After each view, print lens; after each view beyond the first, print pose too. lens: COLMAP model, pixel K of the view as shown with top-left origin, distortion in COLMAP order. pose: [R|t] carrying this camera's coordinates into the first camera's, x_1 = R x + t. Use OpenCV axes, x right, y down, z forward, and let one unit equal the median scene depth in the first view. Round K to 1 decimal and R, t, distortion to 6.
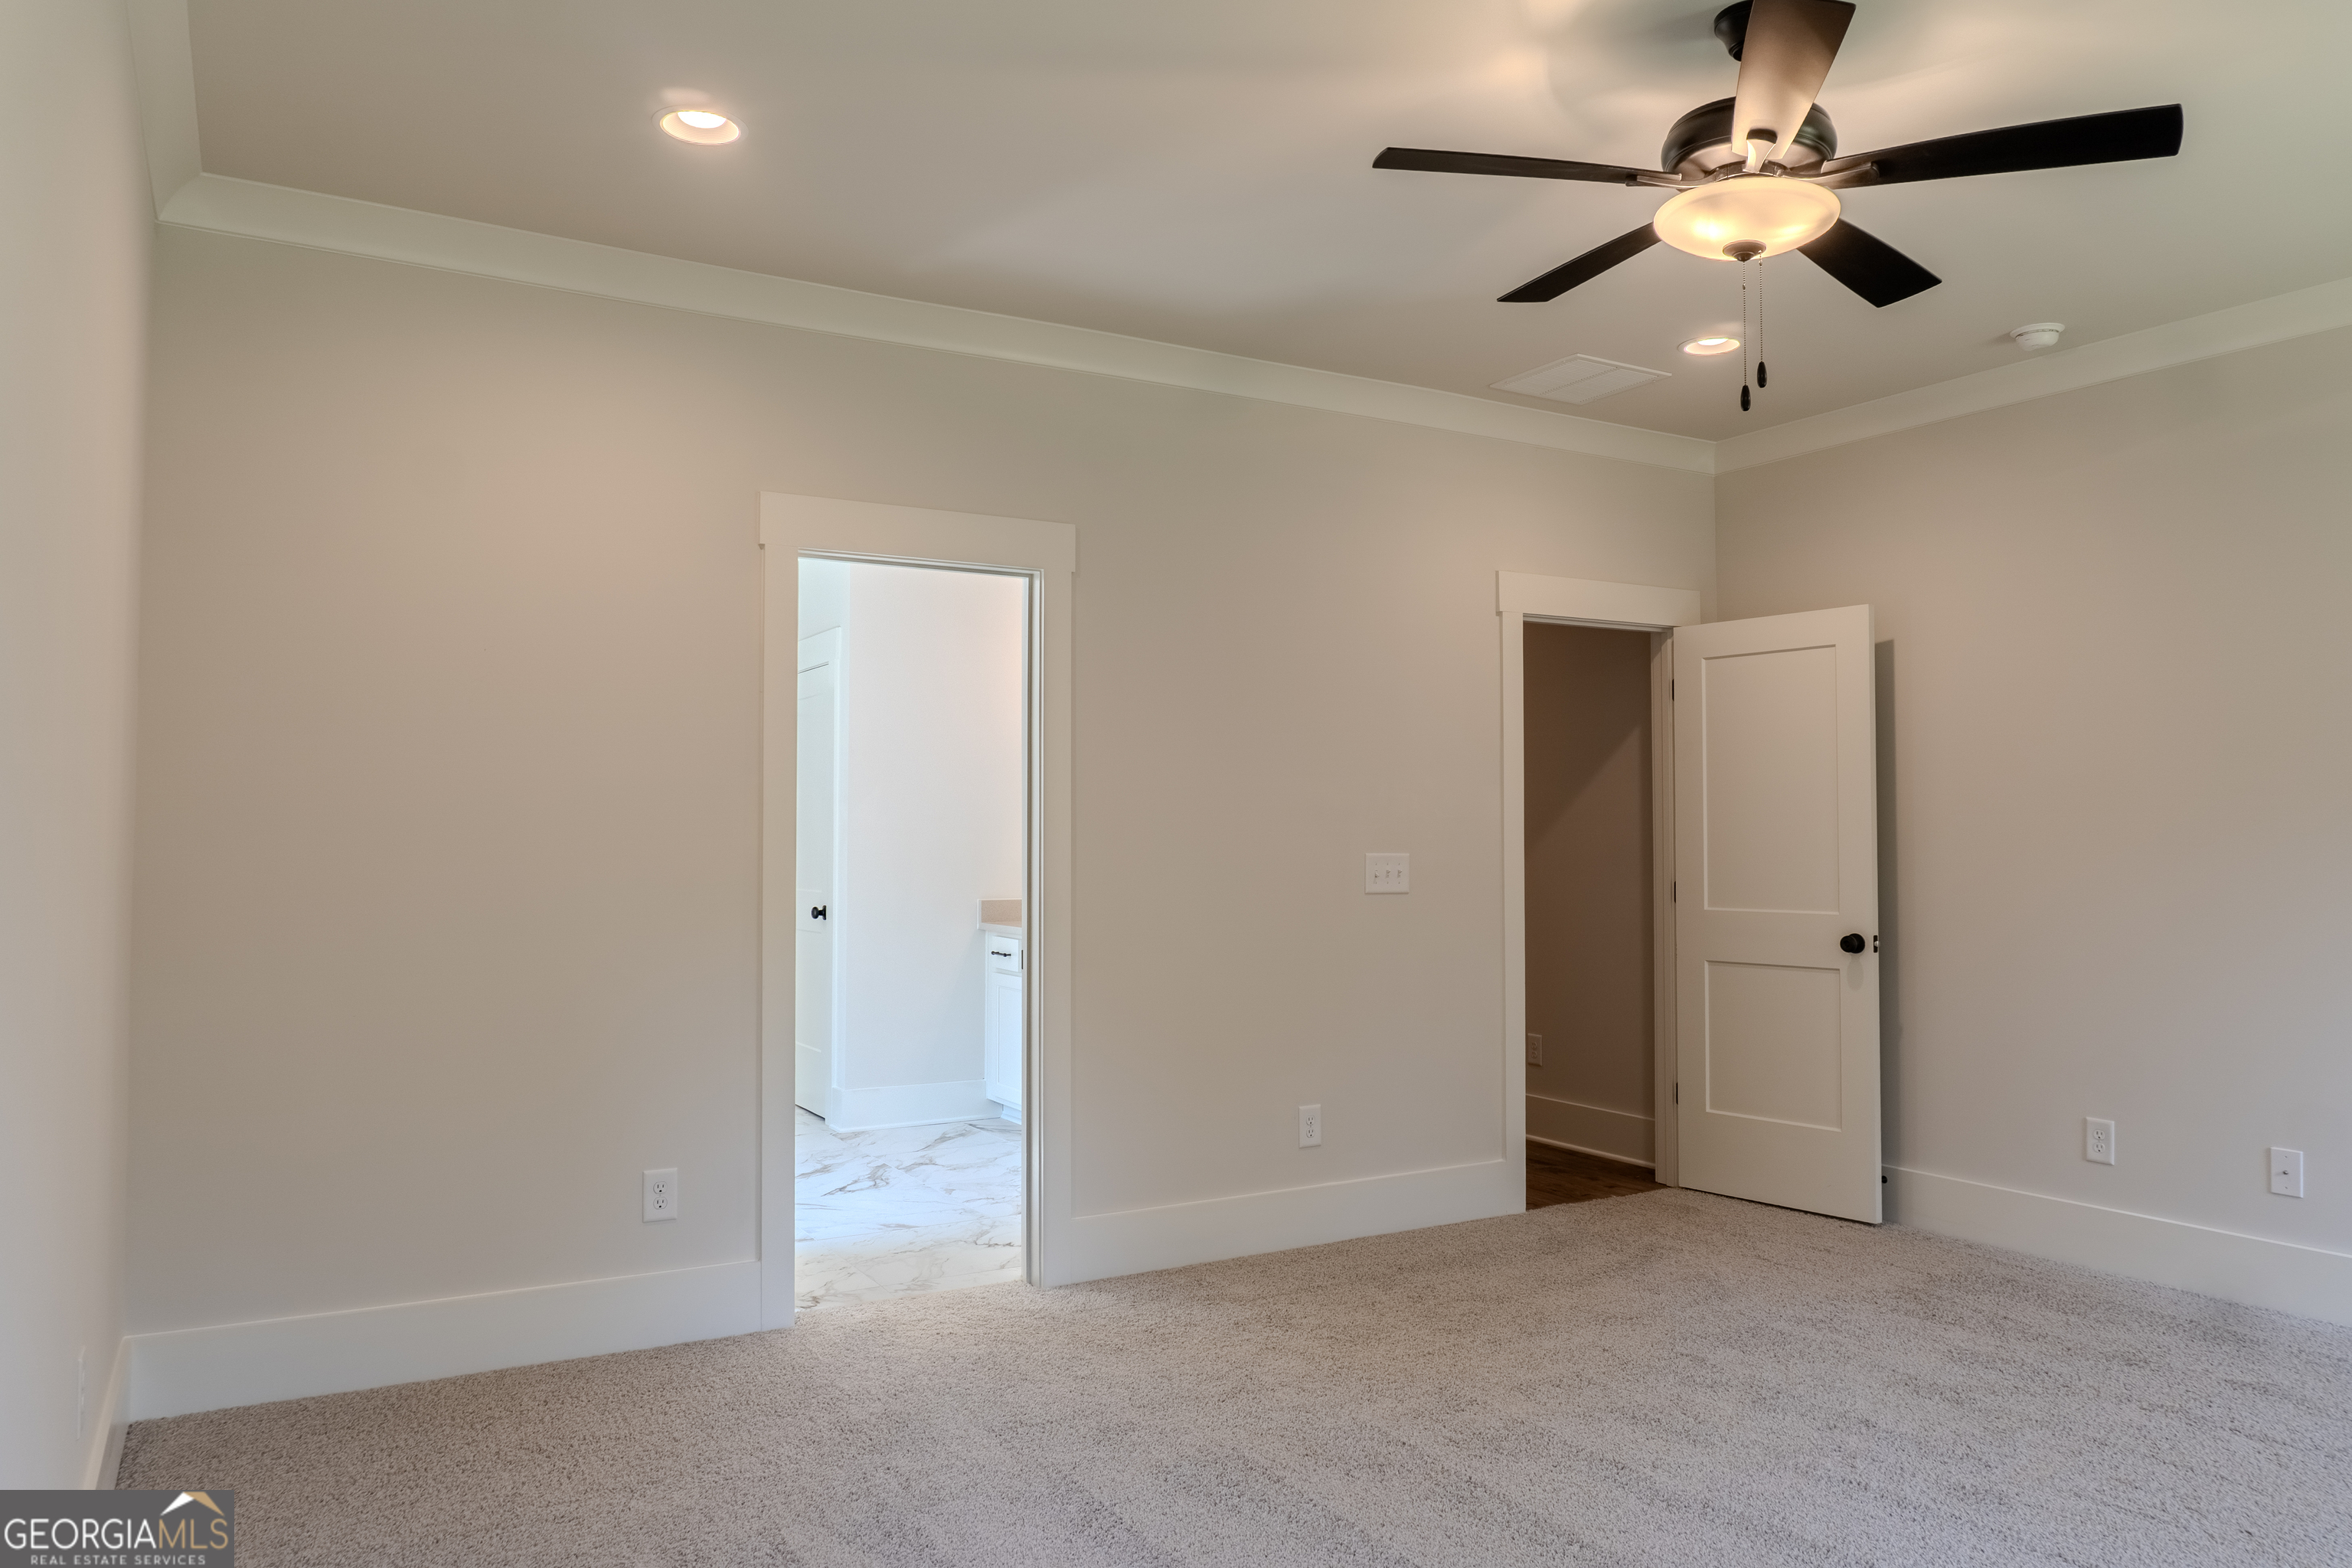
lens RADIAL K [[1589.1, 0, 1178.0], [0, 1589.1, 789.2], [0, 0, 1]] dist [-0.024579, -0.004303]
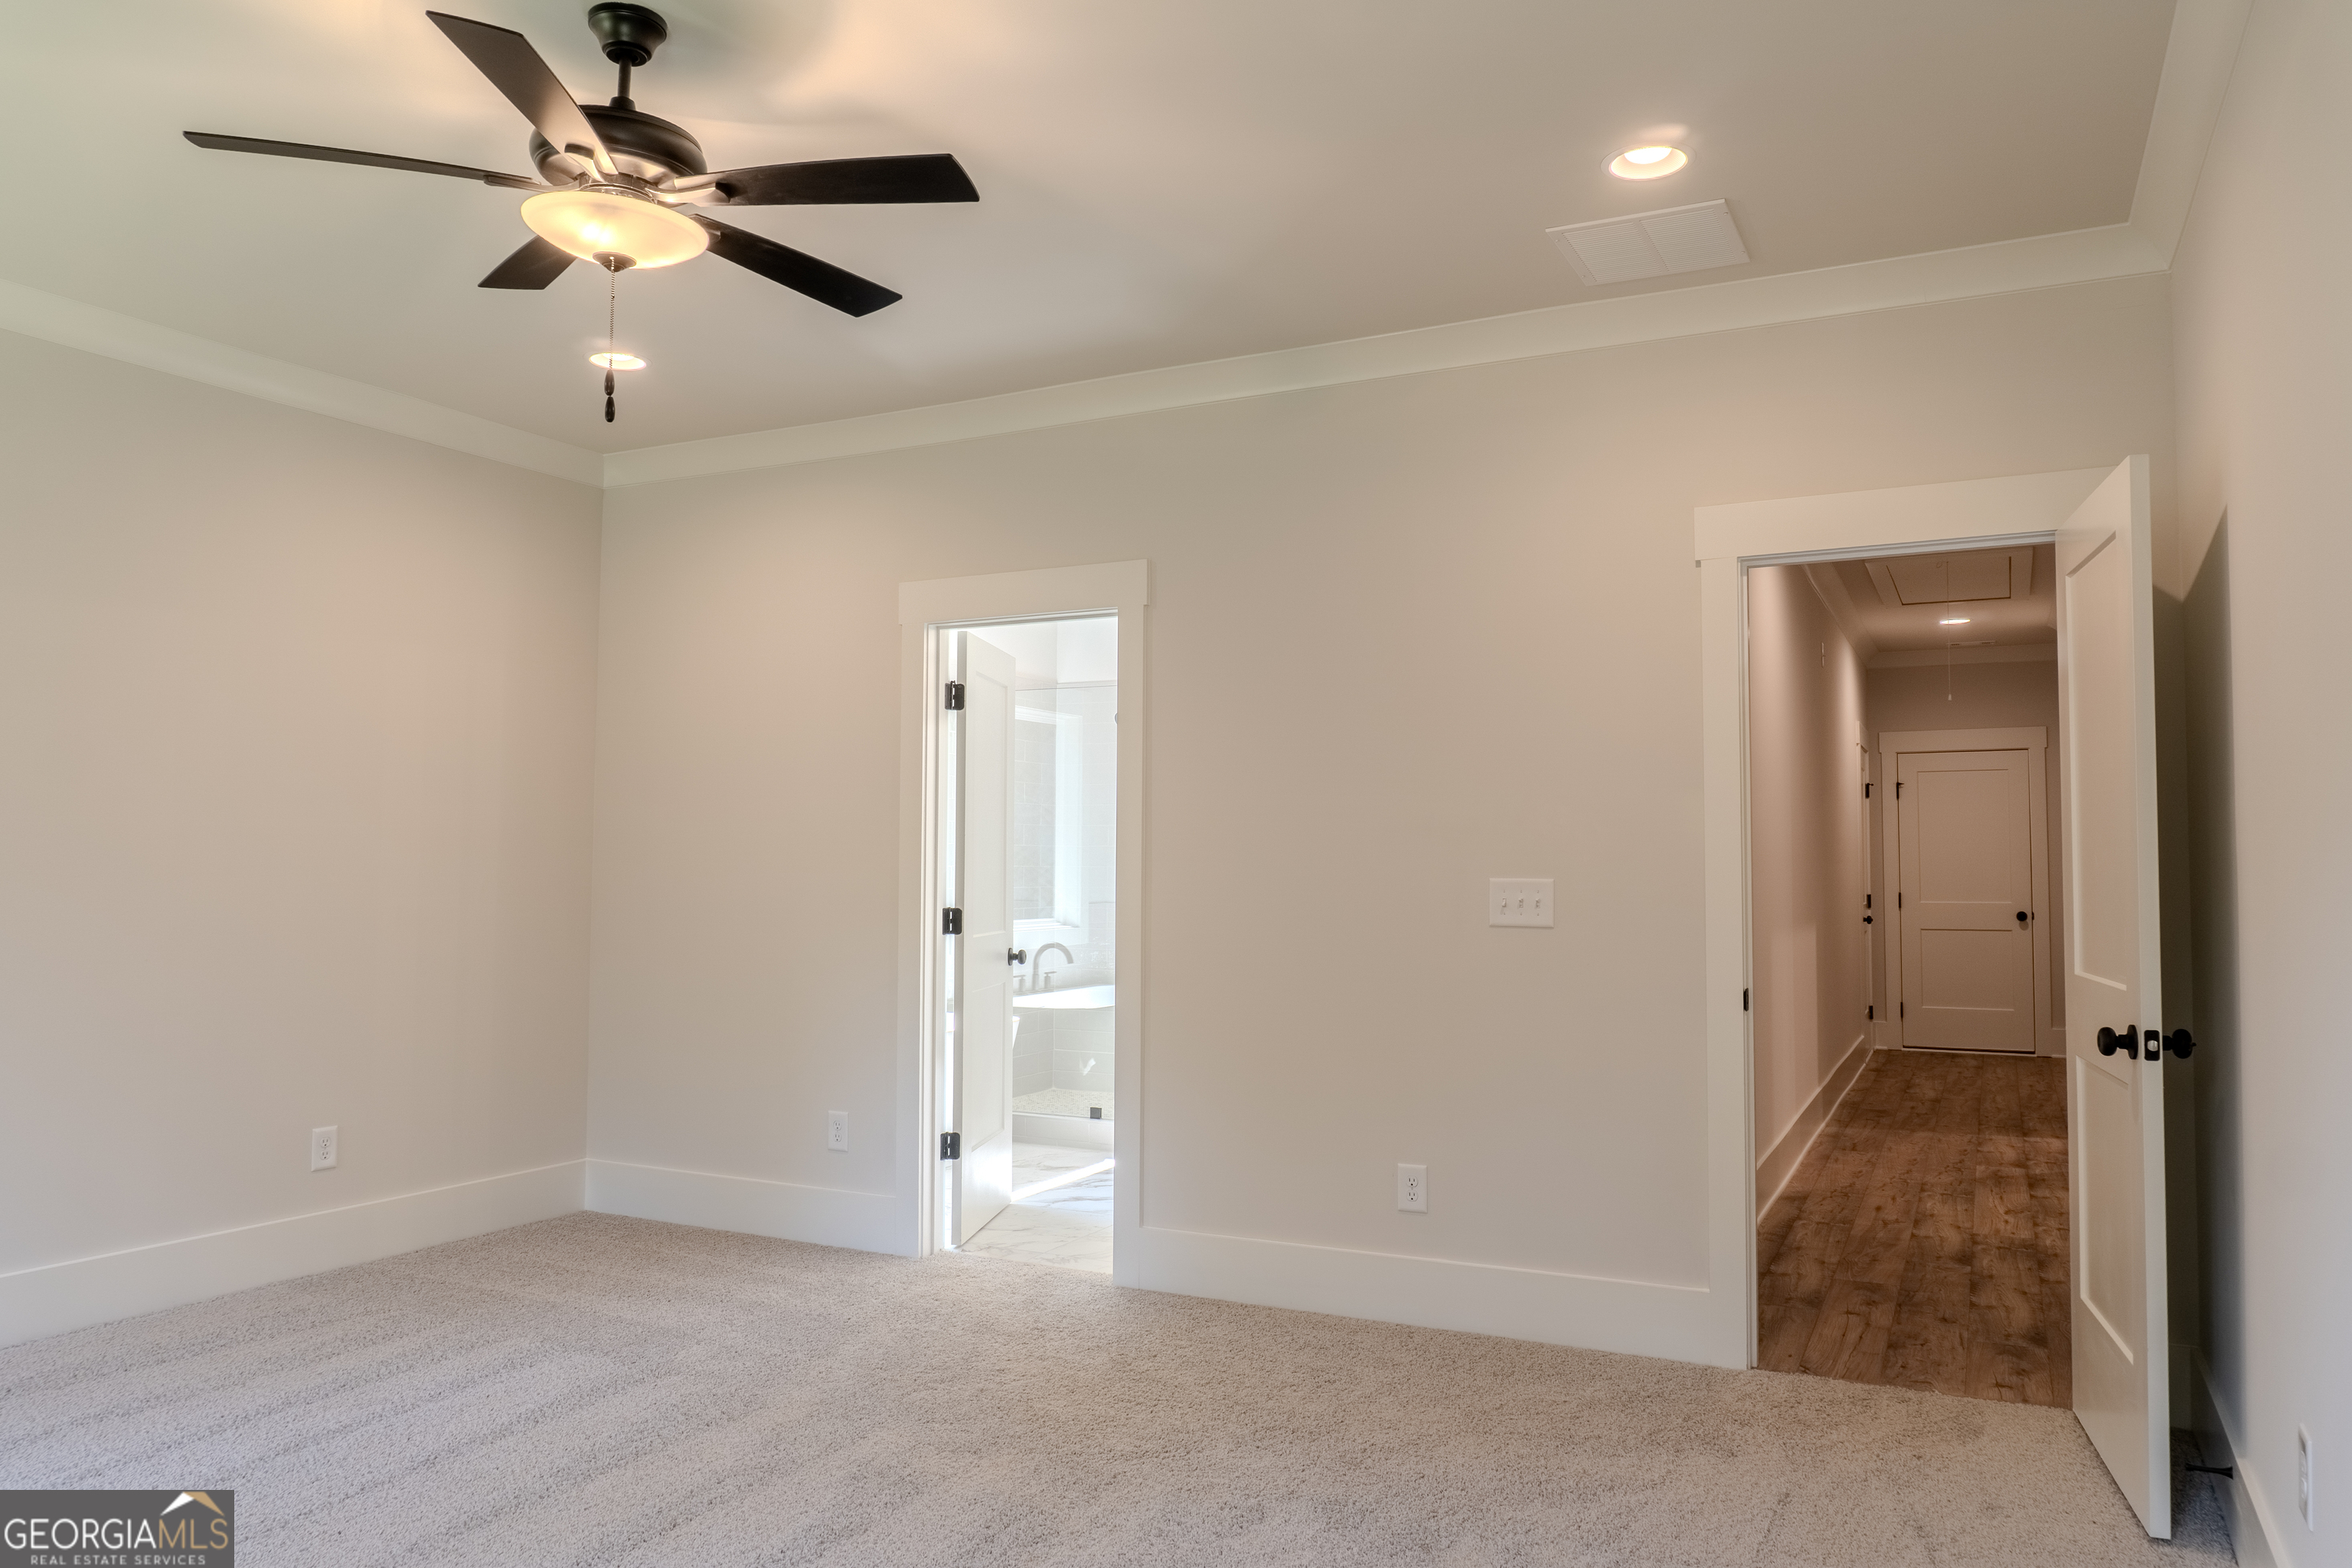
lens RADIAL K [[1535.5, 0, 1176.0], [0, 1535.5, 784.0], [0, 0, 1]] dist [-0.050230, -0.001425]
pose [[0.561431, -0.039768, -0.826567, 0.697031], [0.025389, 0.999202, -0.030829, 0.011200], [0.827134, -0.003677, 0.561993, 0.404677]]
